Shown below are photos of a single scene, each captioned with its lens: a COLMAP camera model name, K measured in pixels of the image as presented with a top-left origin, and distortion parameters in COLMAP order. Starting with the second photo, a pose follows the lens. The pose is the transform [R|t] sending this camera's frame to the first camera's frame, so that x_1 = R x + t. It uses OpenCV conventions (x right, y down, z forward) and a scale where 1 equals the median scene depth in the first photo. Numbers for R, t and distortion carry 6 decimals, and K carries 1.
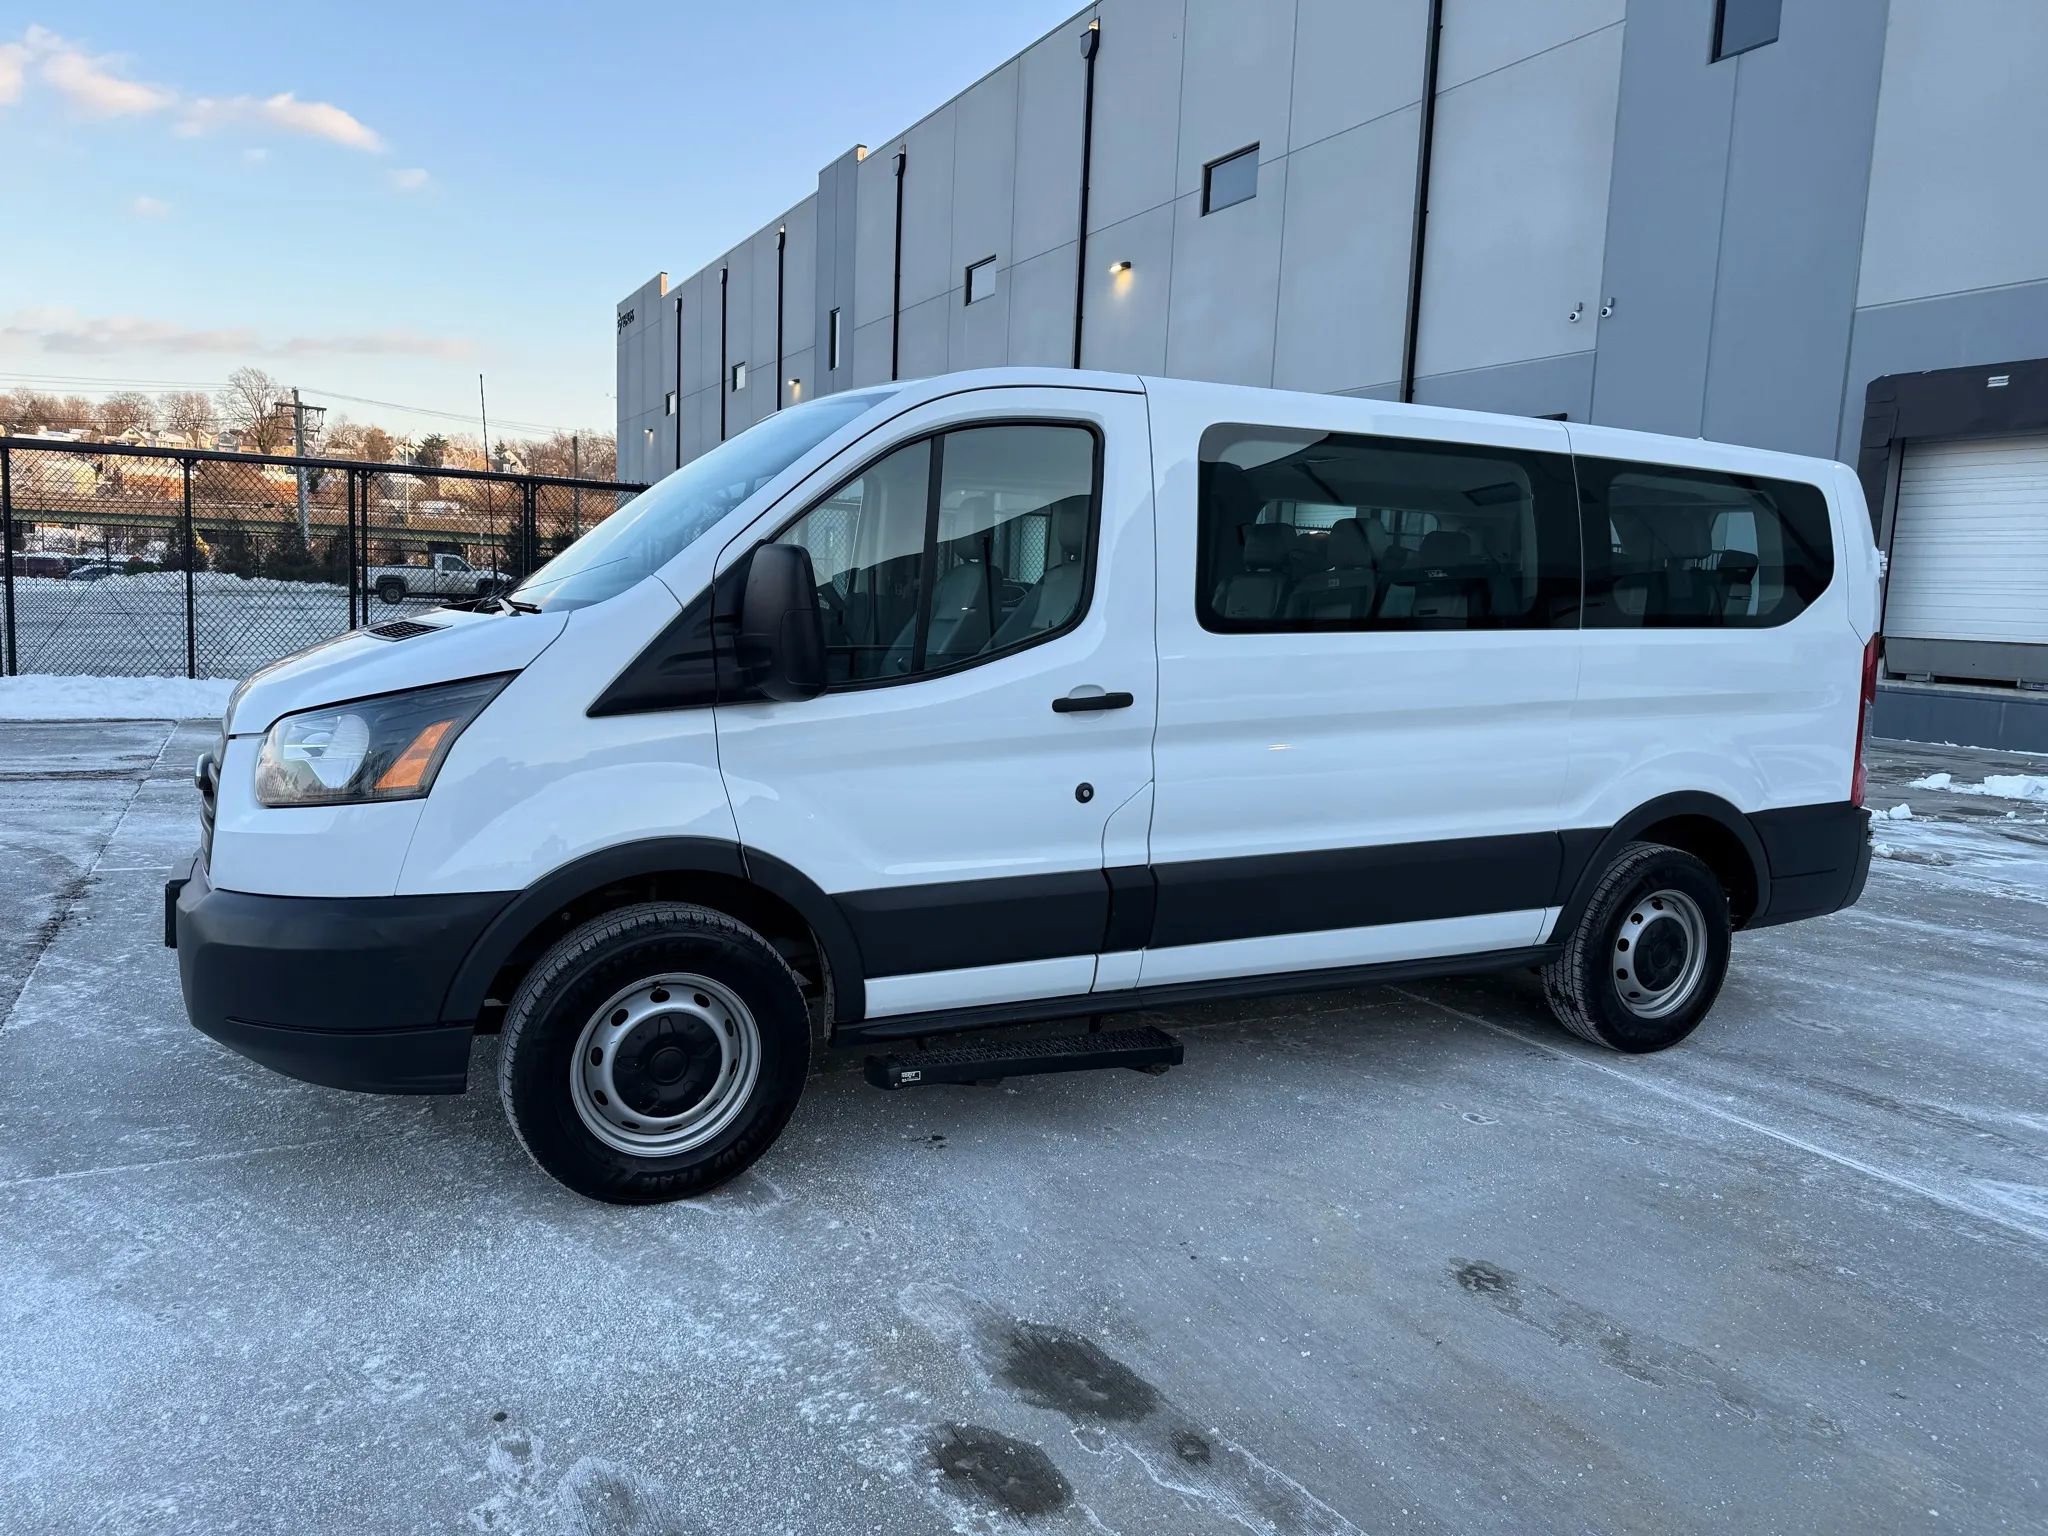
lens RADIAL K [[1446.6, 0, 1020.2], [0, 1446.6, 757.6], [0, 0, 1]] dist [0.022529, -0.024808]
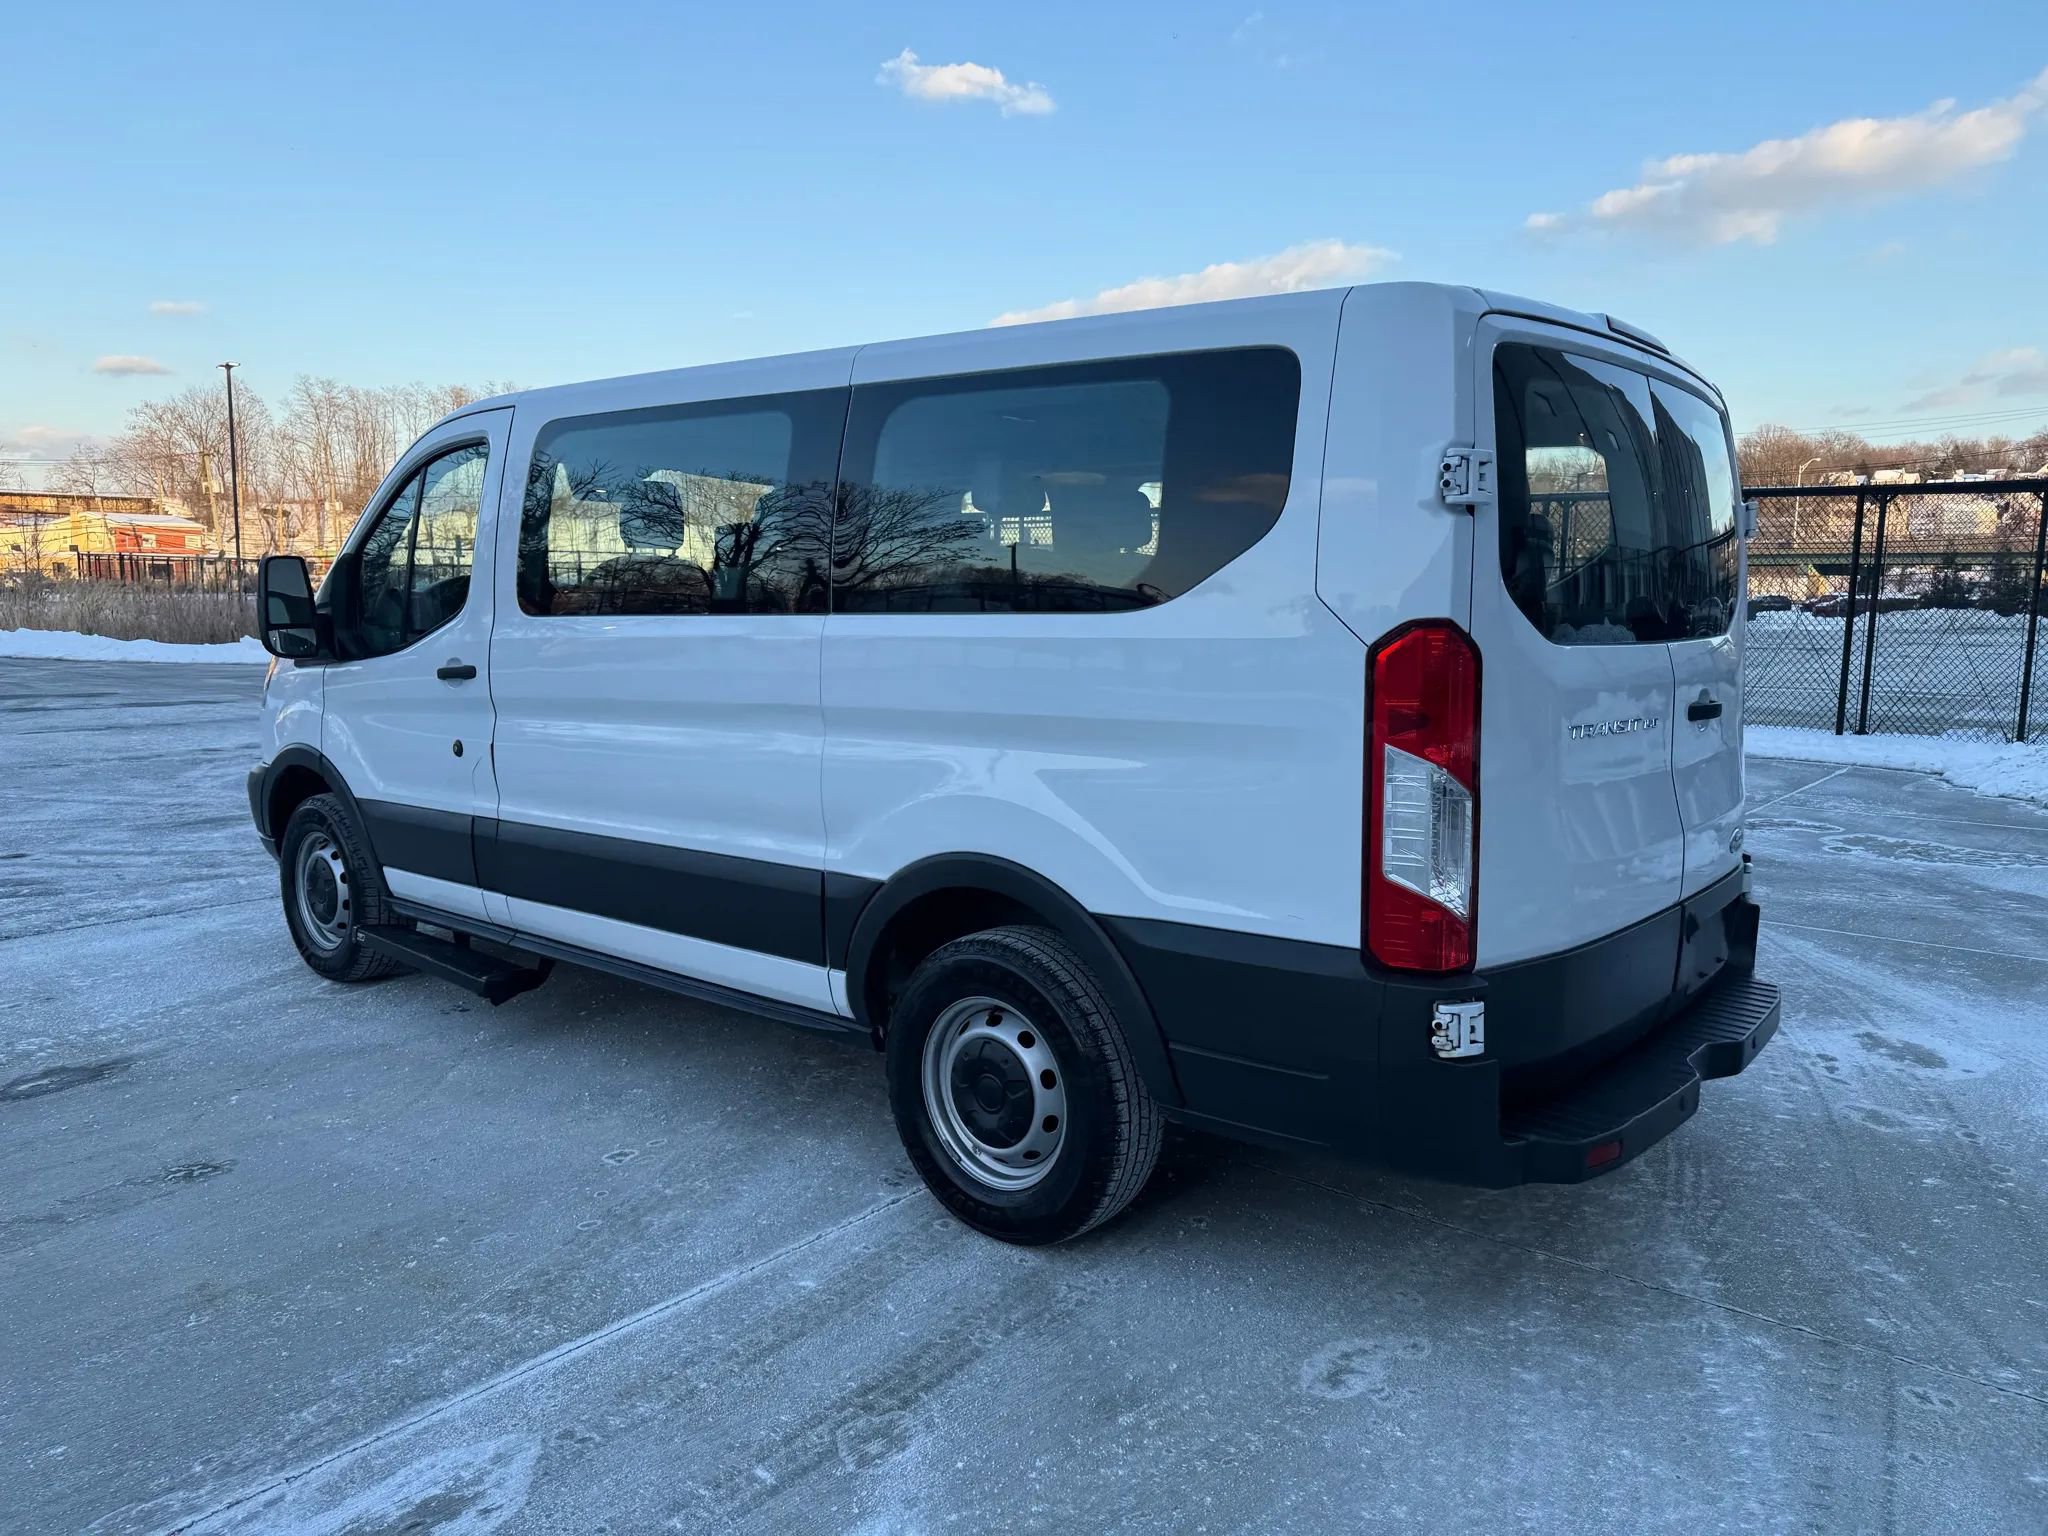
lens RADIAL K [[1452.9, 0, 1018.1], [0, 1452.9, 725.0], [0, 0, 1]] dist [0.021019, -0.024045]
pose [[0.397032, 0.053237, -0.916260, 1.296236], [-0.099271, 0.994950, 0.014793, -0.056797], [0.912420, 0.085085, 0.400312, 0.891855]]
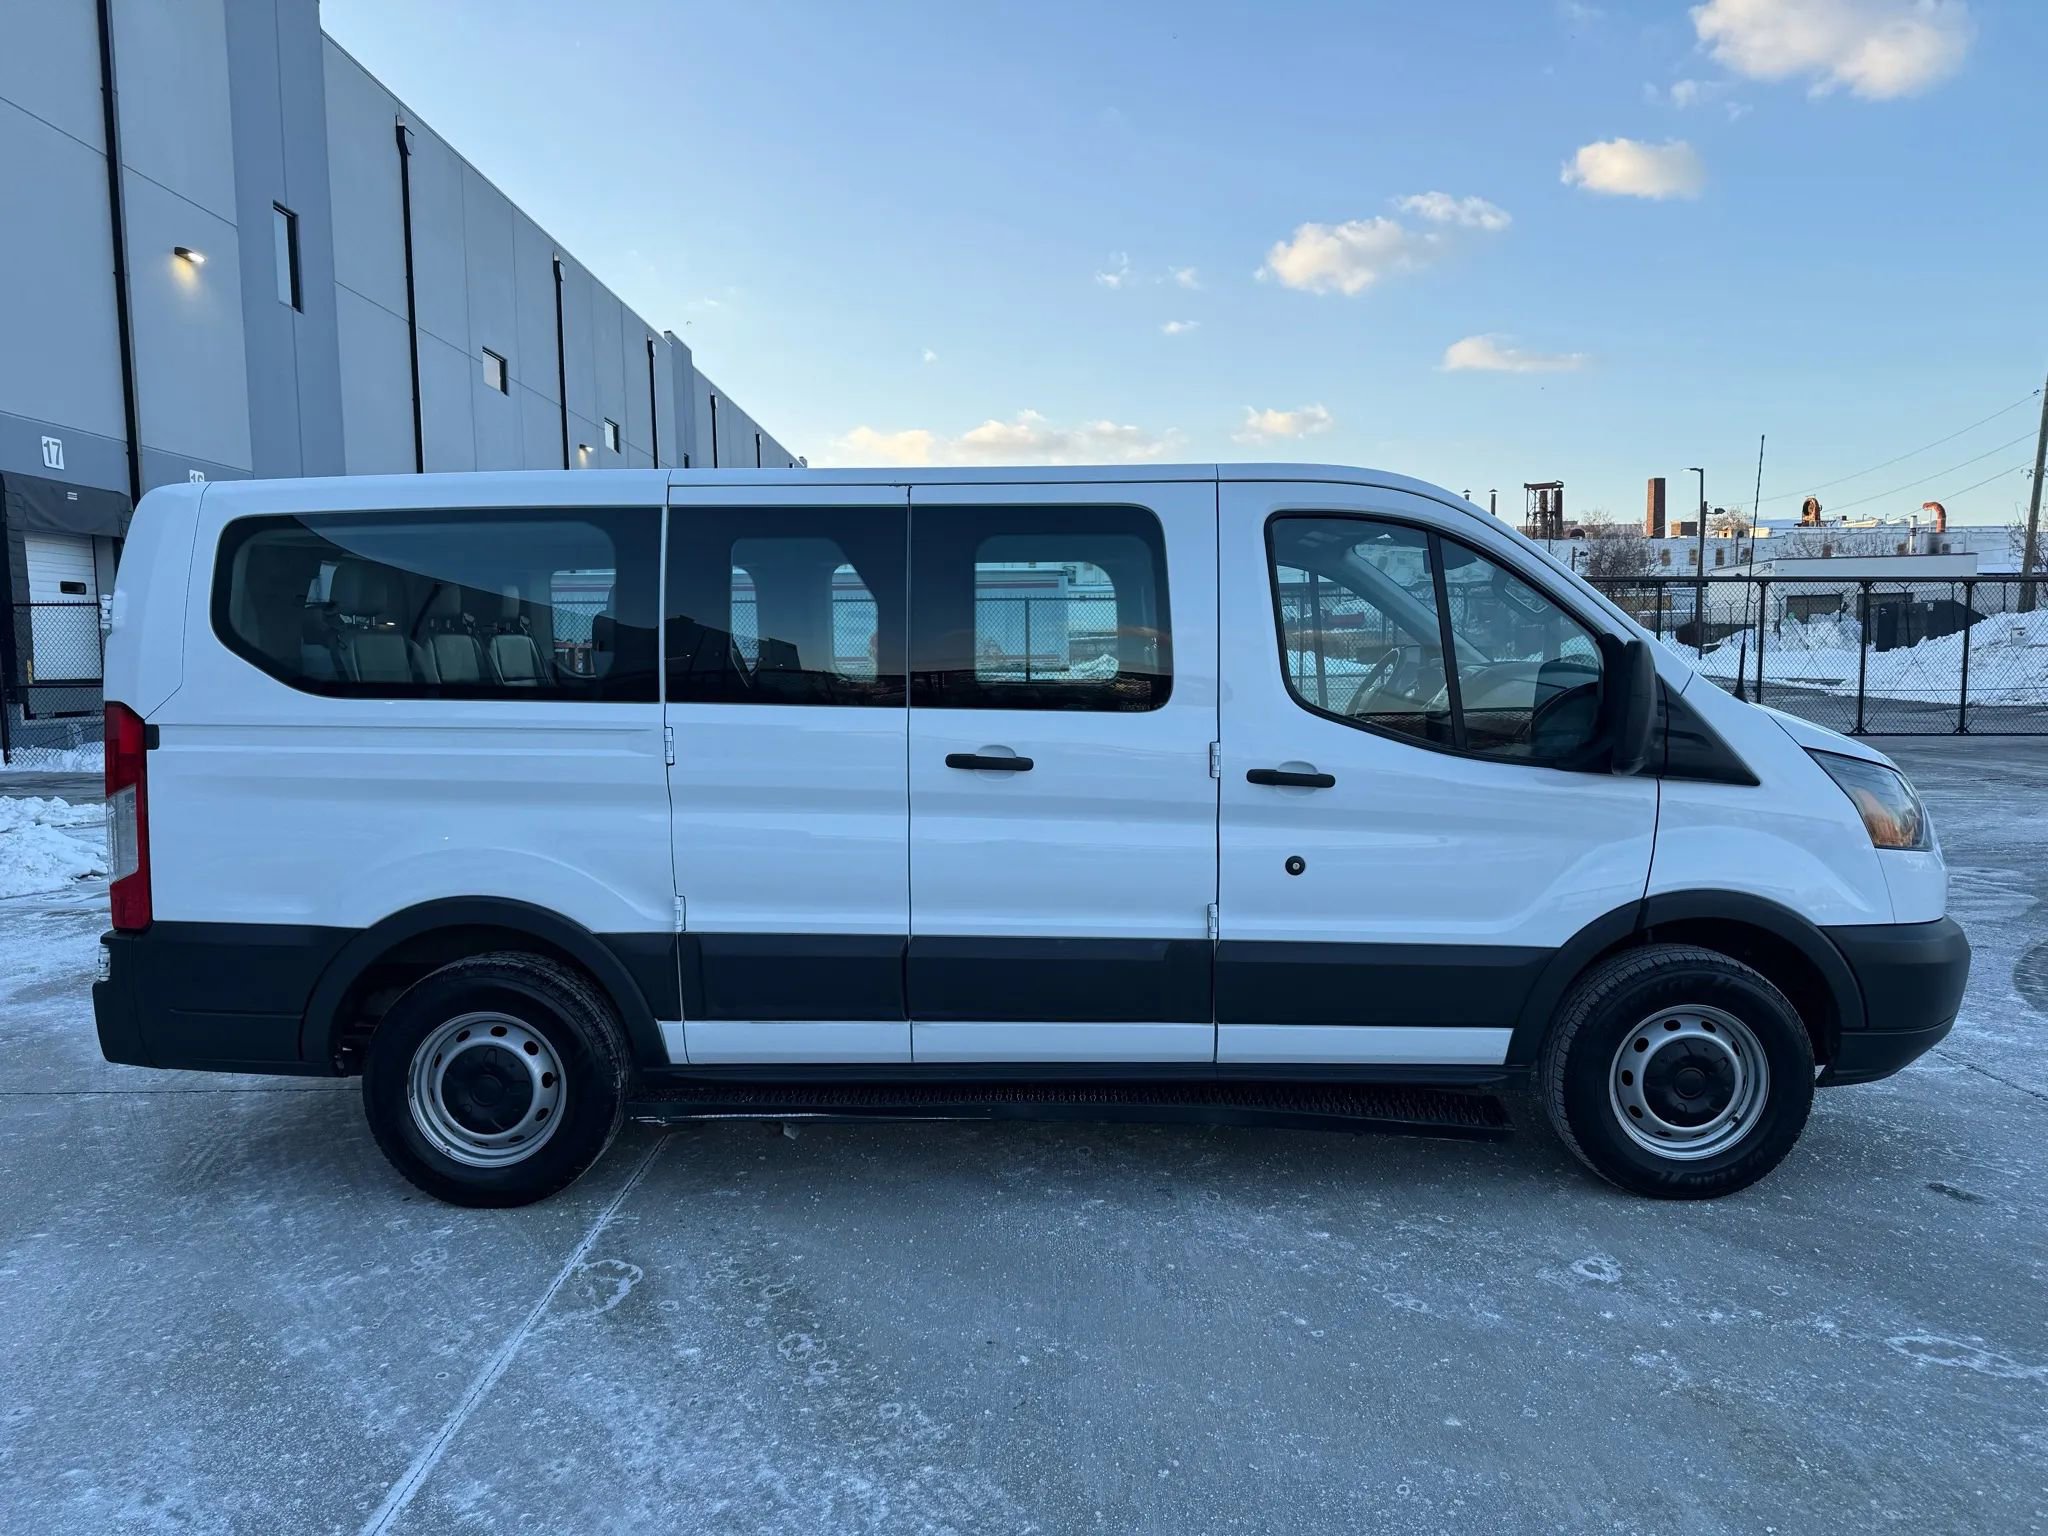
lens RADIAL K [[1447.4, 0, 1024.0], [0, 1447.4, 768.0], [0, 0, 1]] dist [0.024439, -0.026918]
pose [[-0.892703, -0.061977, 0.446364, -0.449257], [0.030065, 0.980100, 0.196215, -0.301068], [-0.449642, 0.188582, -0.873074, 2.339075]]
